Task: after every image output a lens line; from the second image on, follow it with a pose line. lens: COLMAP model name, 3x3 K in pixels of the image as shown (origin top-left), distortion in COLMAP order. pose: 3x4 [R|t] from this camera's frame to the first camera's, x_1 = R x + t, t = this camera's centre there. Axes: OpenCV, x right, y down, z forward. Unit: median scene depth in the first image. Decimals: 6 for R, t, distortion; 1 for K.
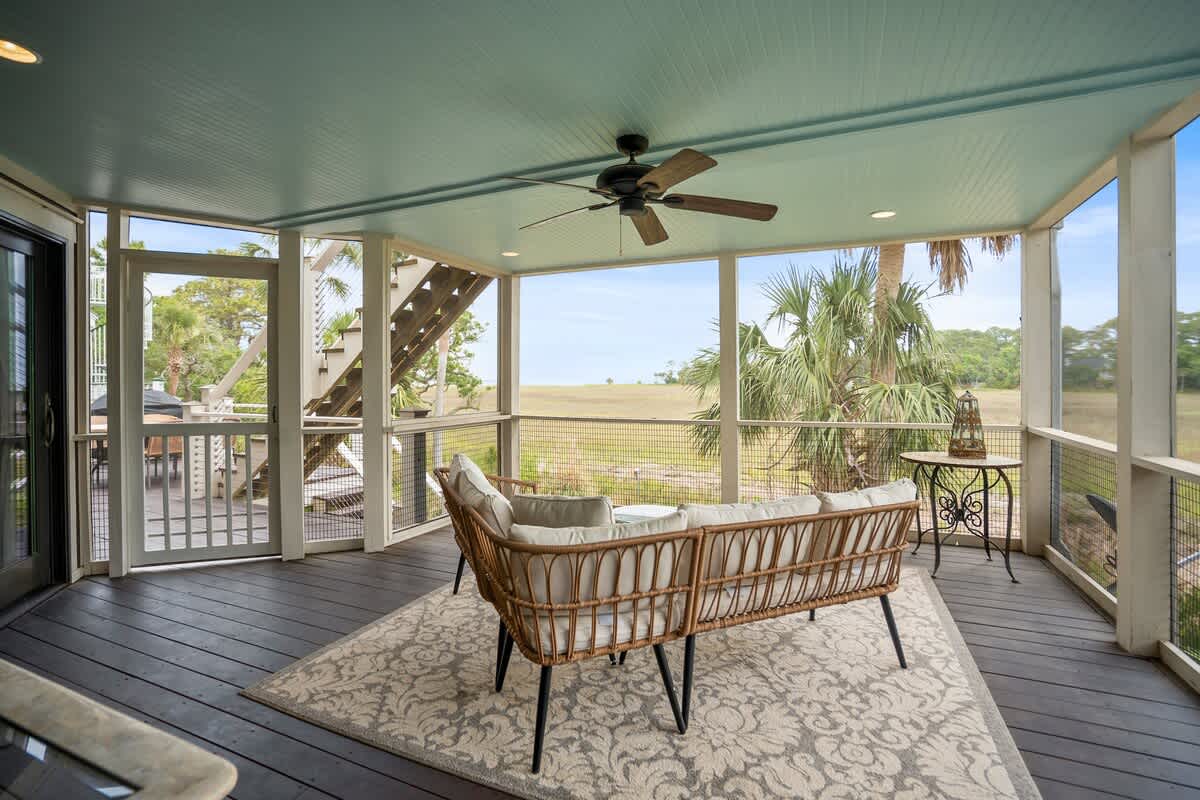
lens RADIAL K [[555.5, 0, 600.0], [0, 555.5, 400.0], [0, 0, 1]] dist [-0.064818, 0.023991]
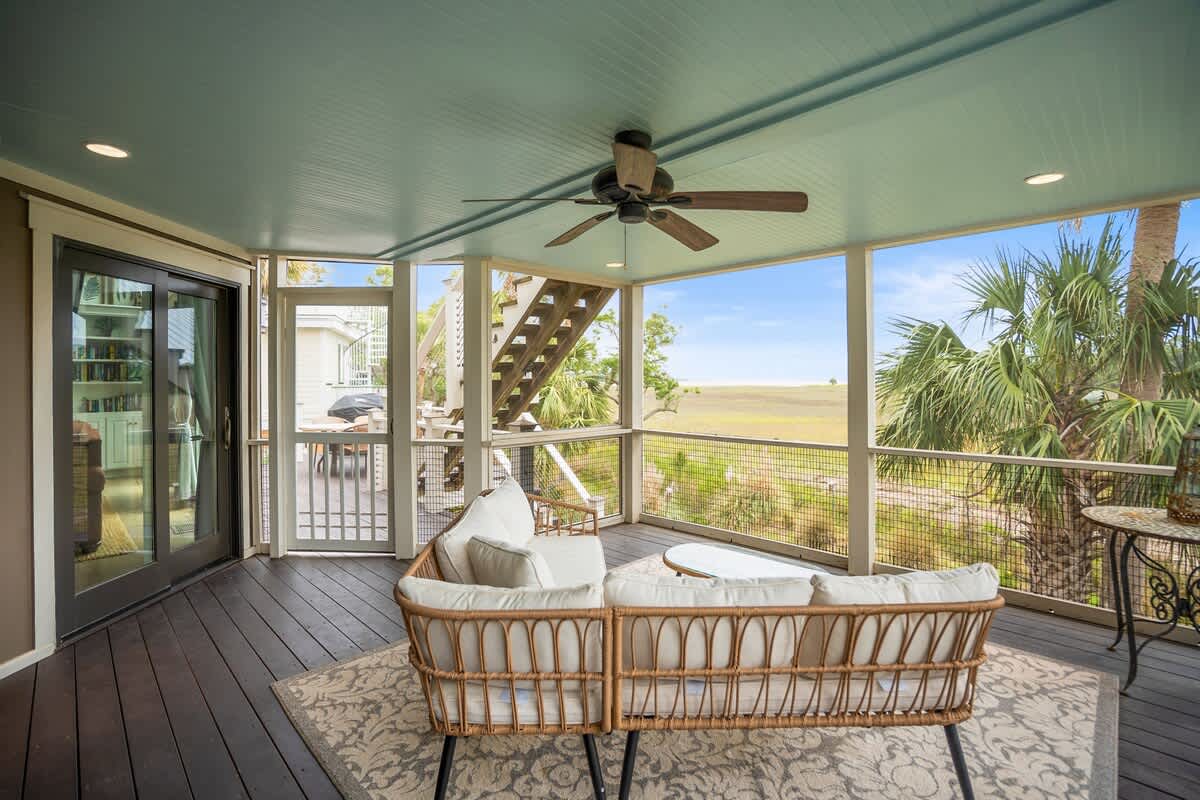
lens RADIAL K [[555.5, 0, 600.0], [0, 555.5, 400.0], [0, 0, 1]] dist [-0.064818, 0.023991]
pose [[0.930994, 0.012628, -0.364816, 0.207226], [-0.013236, 0.999912, 0.000834, -0.034681], [0.364795, 0.004052, 0.931079, 0.106802]]
